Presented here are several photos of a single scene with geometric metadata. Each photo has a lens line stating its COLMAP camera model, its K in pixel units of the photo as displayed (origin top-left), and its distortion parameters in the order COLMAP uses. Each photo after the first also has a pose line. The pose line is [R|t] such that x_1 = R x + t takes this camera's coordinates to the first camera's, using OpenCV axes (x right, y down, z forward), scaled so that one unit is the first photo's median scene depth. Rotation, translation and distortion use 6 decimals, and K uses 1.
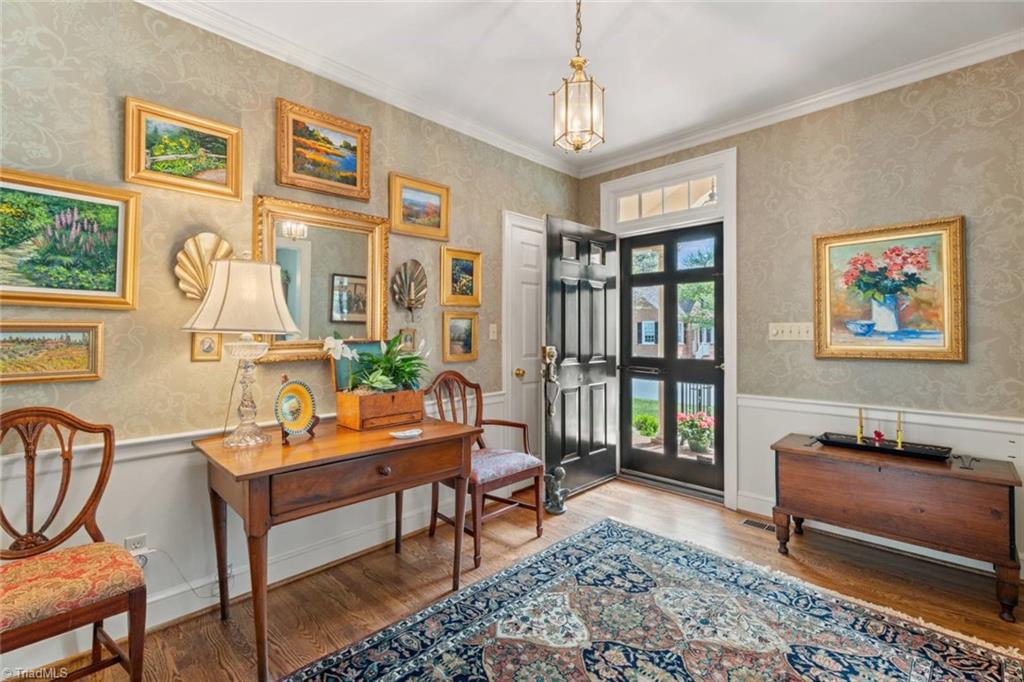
lens RADIAL K [[458.1, 0, 511.4], [0, 458.1, 332.4], [0, 0, 1]] dist [0.004614, -0.000141]
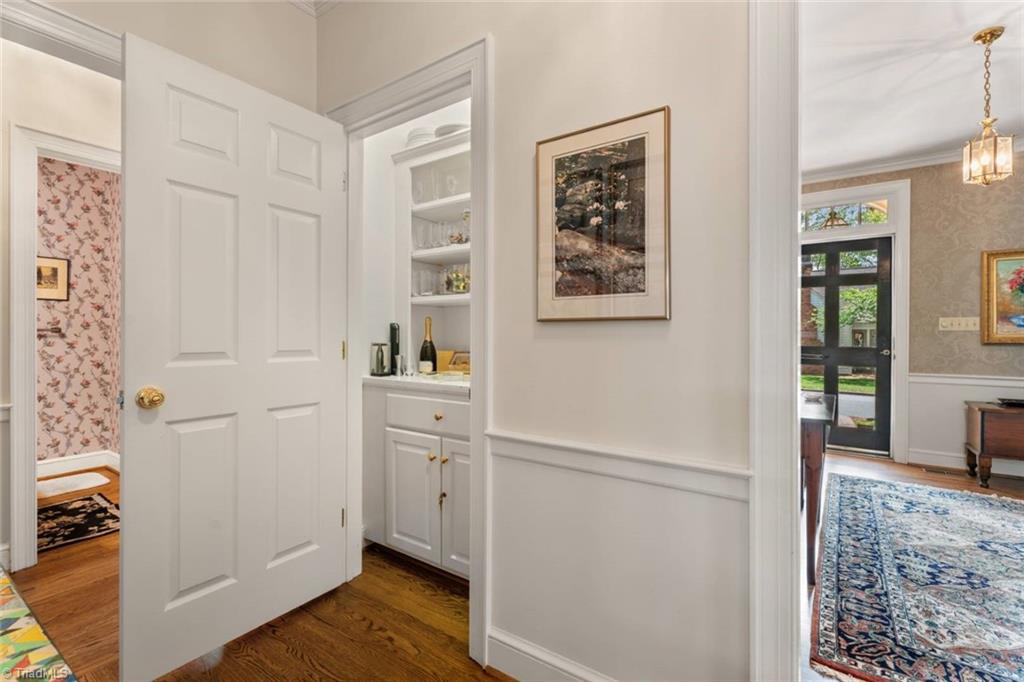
lens RADIAL K [[458.1, 0, 508.4], [0, 458.1, 338.2], [0, 0, 1]] dist [0.004614, -0.000141]
pose [[0.986754, 0.000010, 0.162226, -1.017171], [-0.002423, 0.999889, 0.014679, 0.025960], [-0.162208, -0.014877, 0.986644, -0.102008]]
